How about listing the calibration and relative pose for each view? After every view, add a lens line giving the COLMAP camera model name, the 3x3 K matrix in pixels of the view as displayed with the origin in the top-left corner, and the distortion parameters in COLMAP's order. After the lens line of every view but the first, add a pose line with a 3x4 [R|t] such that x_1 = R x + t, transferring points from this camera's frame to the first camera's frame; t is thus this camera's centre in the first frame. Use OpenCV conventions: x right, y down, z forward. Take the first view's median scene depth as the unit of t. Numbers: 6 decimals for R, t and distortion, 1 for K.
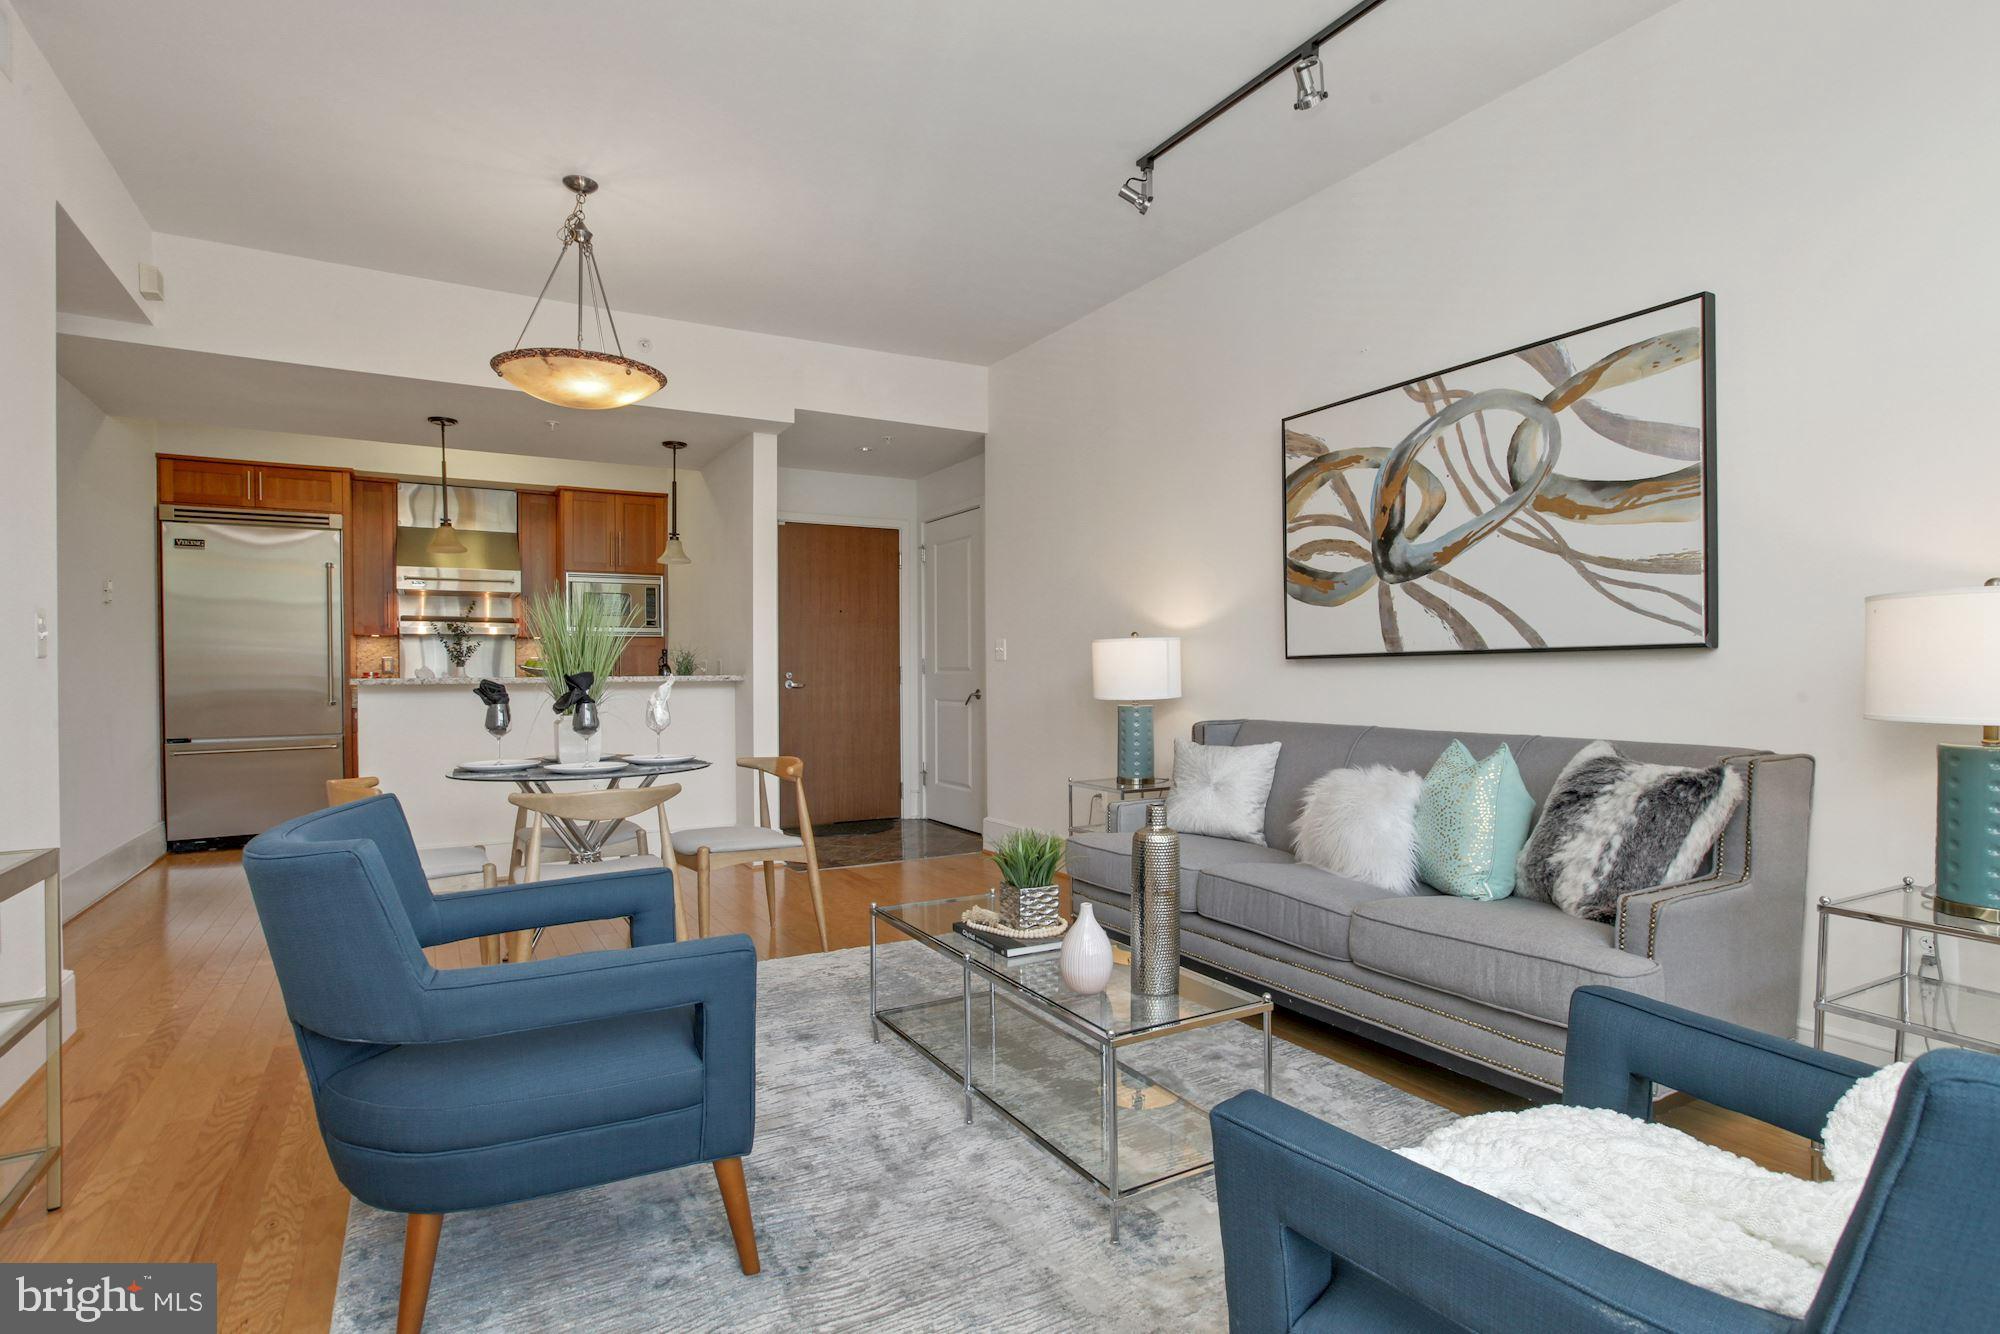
lens RADIAL K [[1014.0, 0, 990.0], [0, 1014.0, 671.3], [0, 0, 1]] dist [-0.000841, 0.000963]
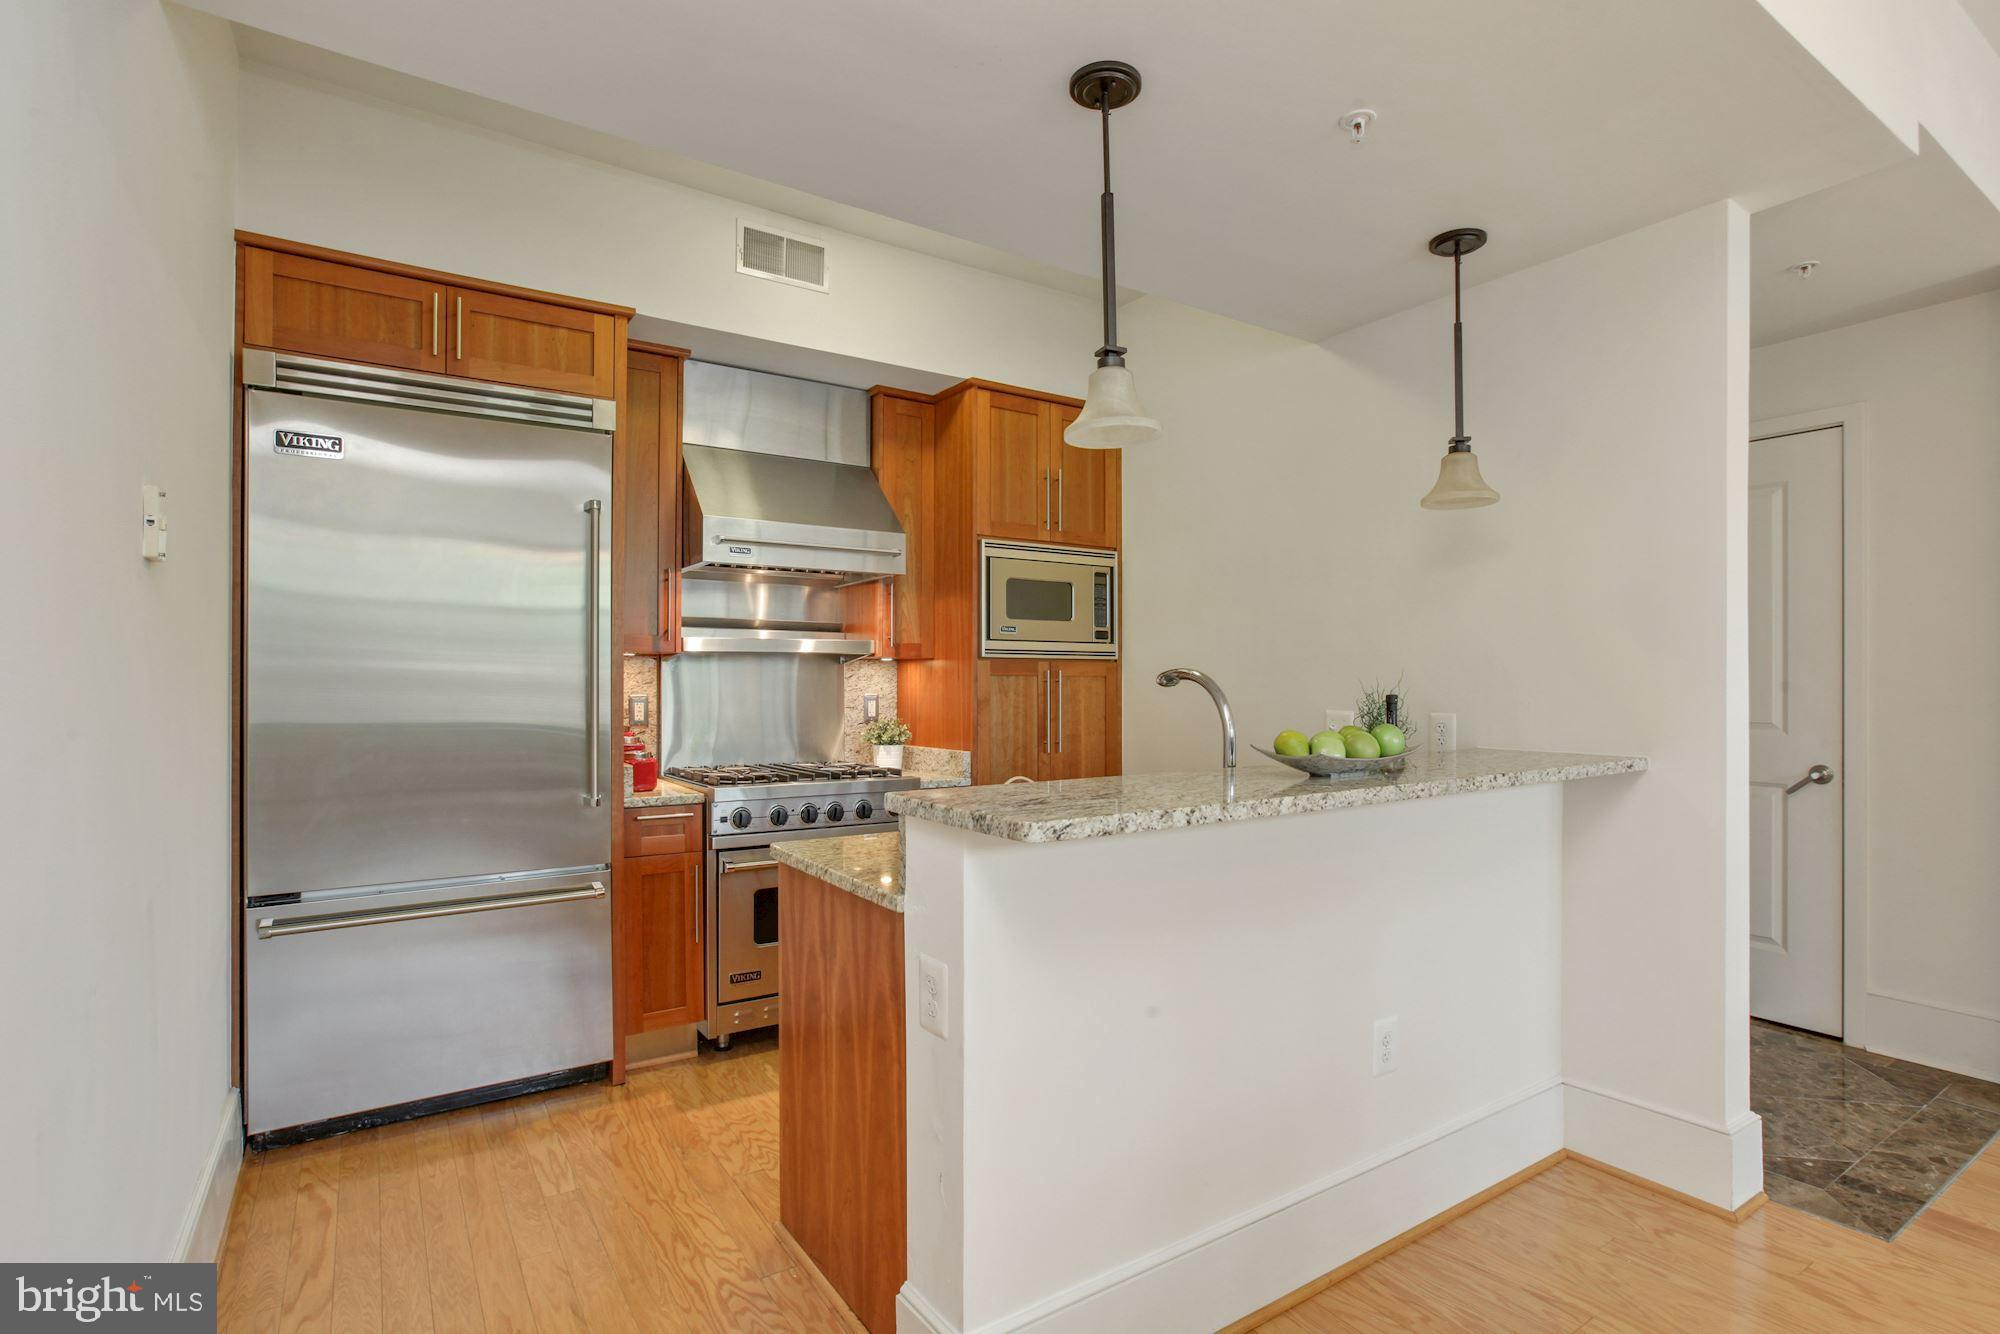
lens RADIAL K [[974.8, 0, 1001.4], [0, 974.8, 669.9], [0, 0, 1]] dist [-0.056935, 0.032898]
pose [[0.997072, 0.007926, 0.076051, -0.526334], [-0.006818, 0.999867, -0.014822, -0.024667], [-0.076158, 0.014260, 0.996994, 0.573894]]
